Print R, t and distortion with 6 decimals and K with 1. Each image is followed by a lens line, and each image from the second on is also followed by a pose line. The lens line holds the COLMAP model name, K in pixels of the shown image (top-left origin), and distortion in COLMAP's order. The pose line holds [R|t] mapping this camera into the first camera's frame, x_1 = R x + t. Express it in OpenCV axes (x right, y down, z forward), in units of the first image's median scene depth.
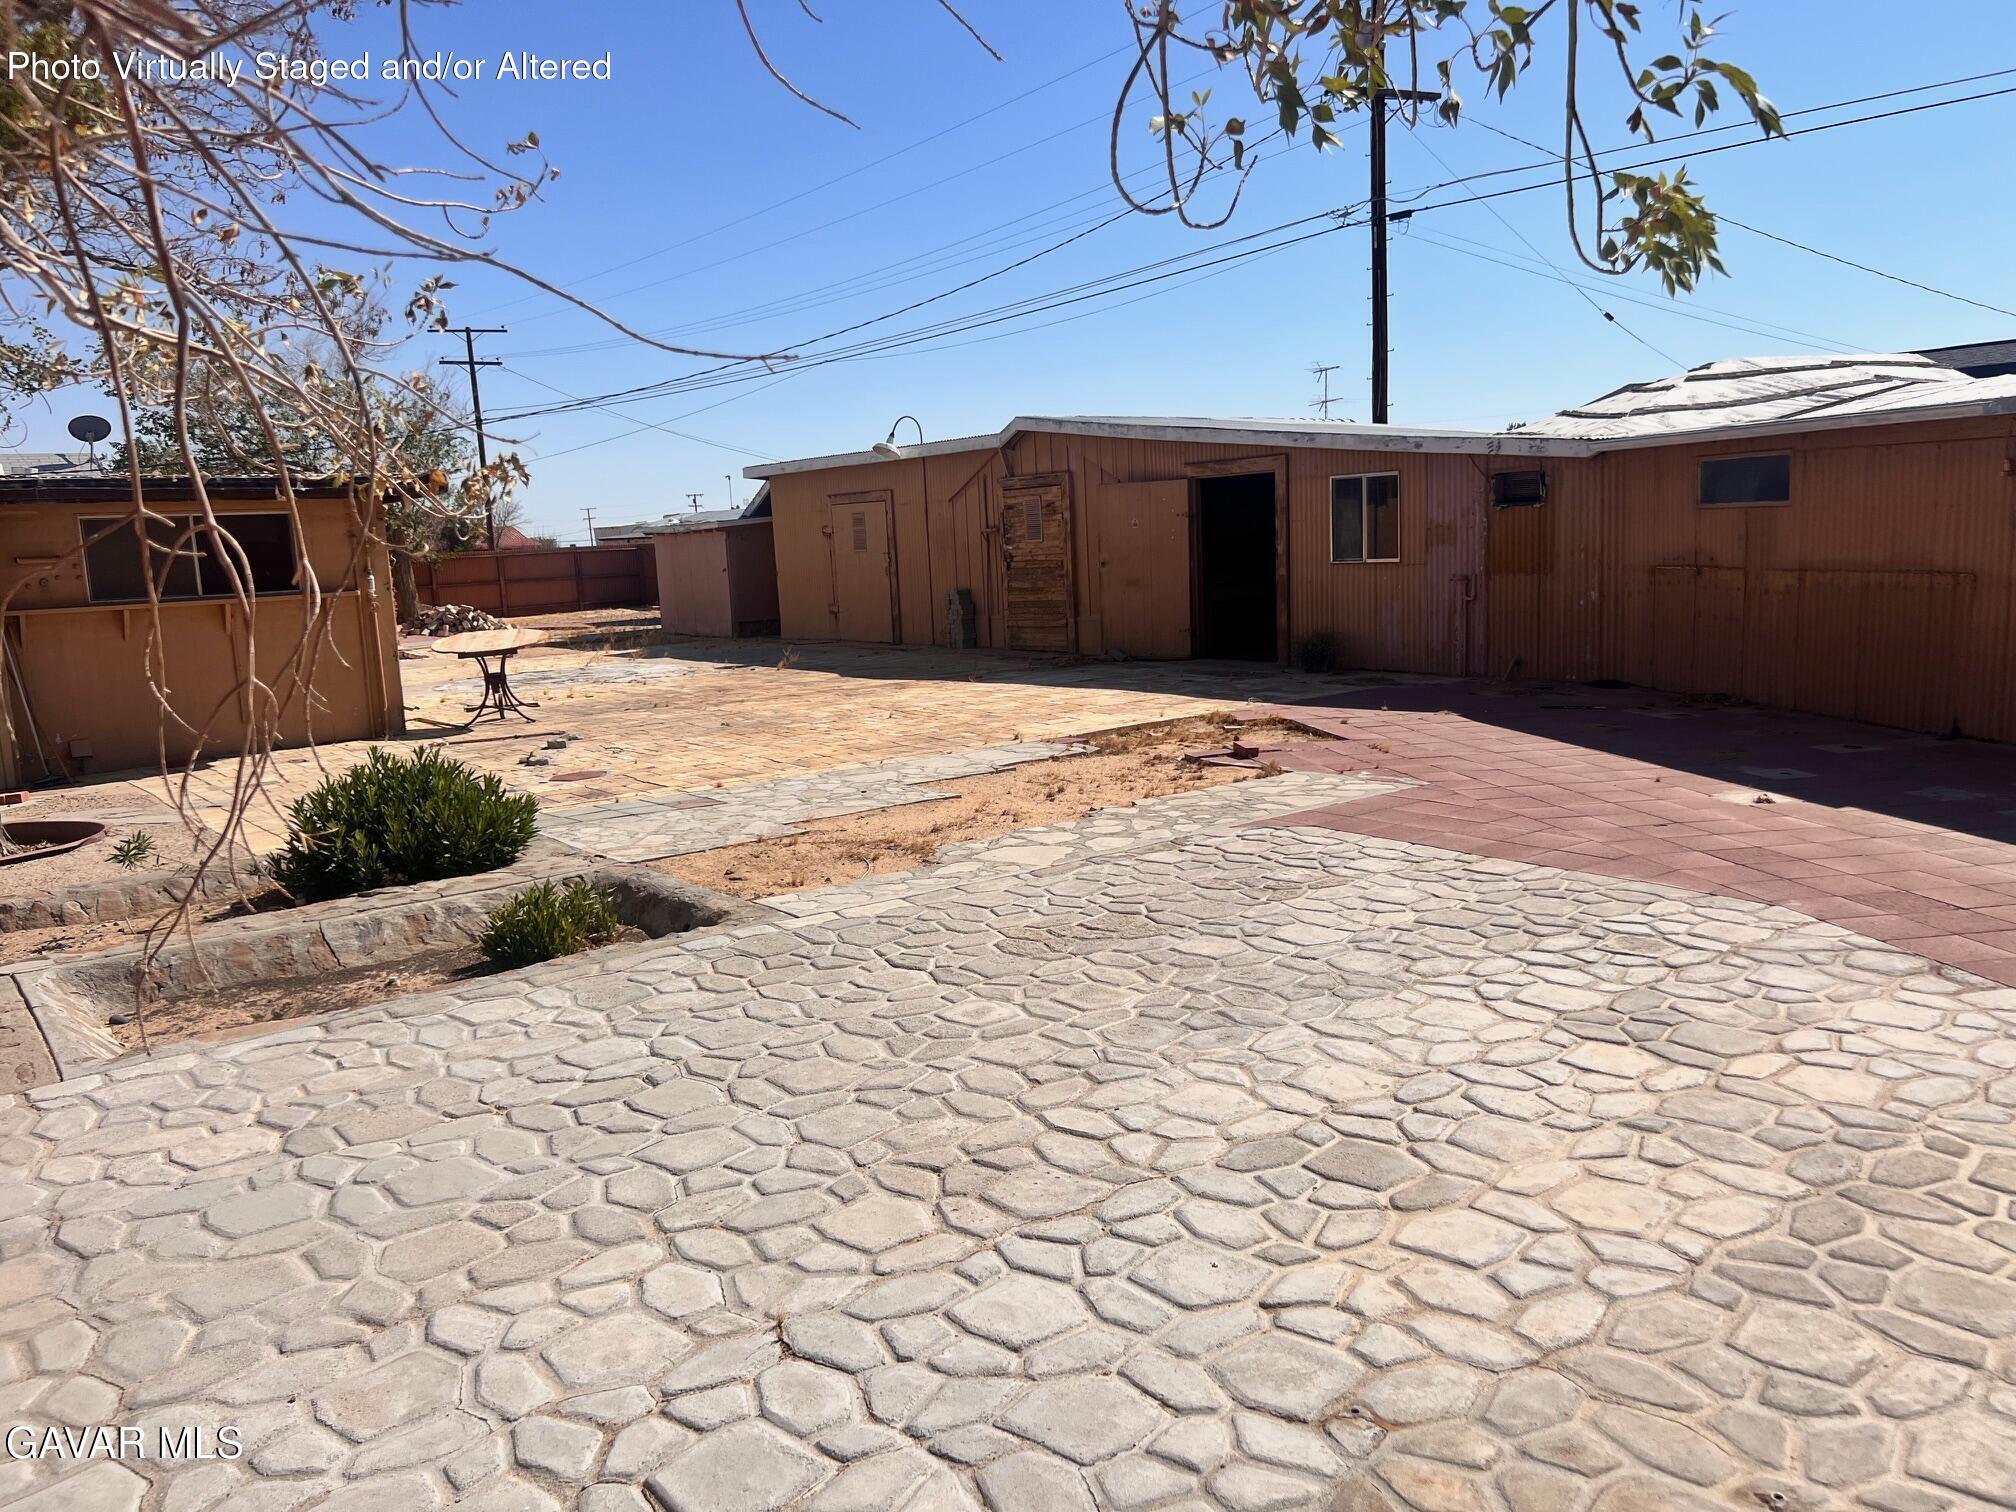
lens RADIAL K [[1543.9, 0, 1008.0], [0, 1543.9, 763.3], [0, 0, 1]] dist [0.060505, -0.066295]
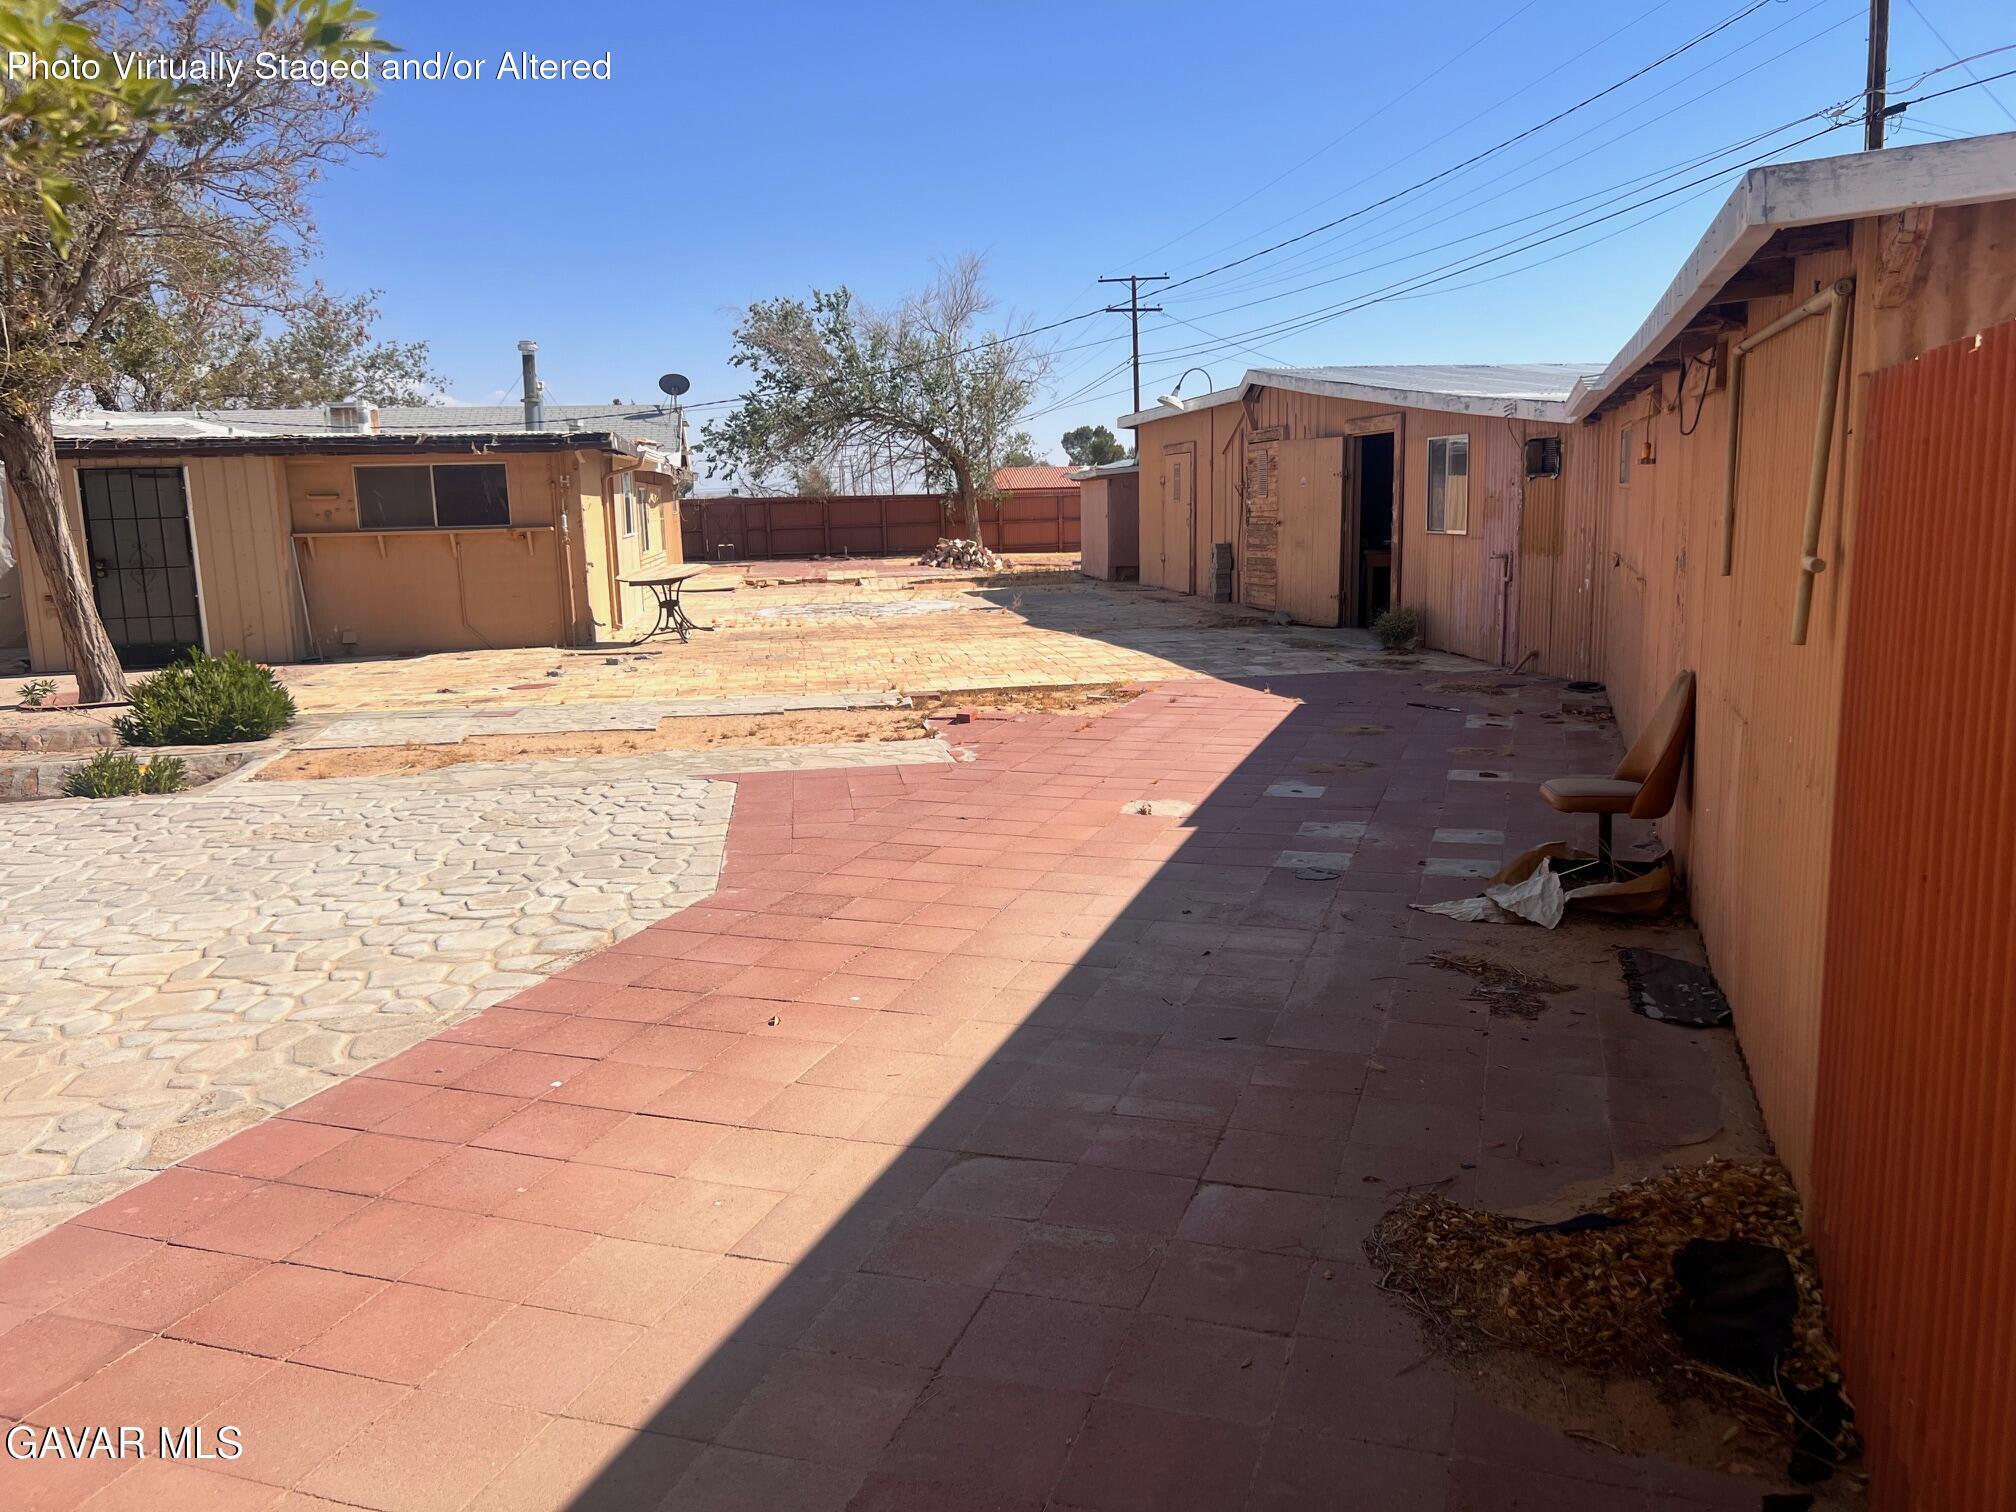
lens RADIAL K [[1543.9, 0, 1006.3], [0, 1543.9, 751.0], [0, 0, 1]] dist [0.060505, -0.066295]
pose [[0.874227, 0.104600, -0.474115, 1.273055], [-0.088399, 0.994487, 0.056406, -0.087157], [0.477402, -0.007400, 0.878654, 0.202620]]
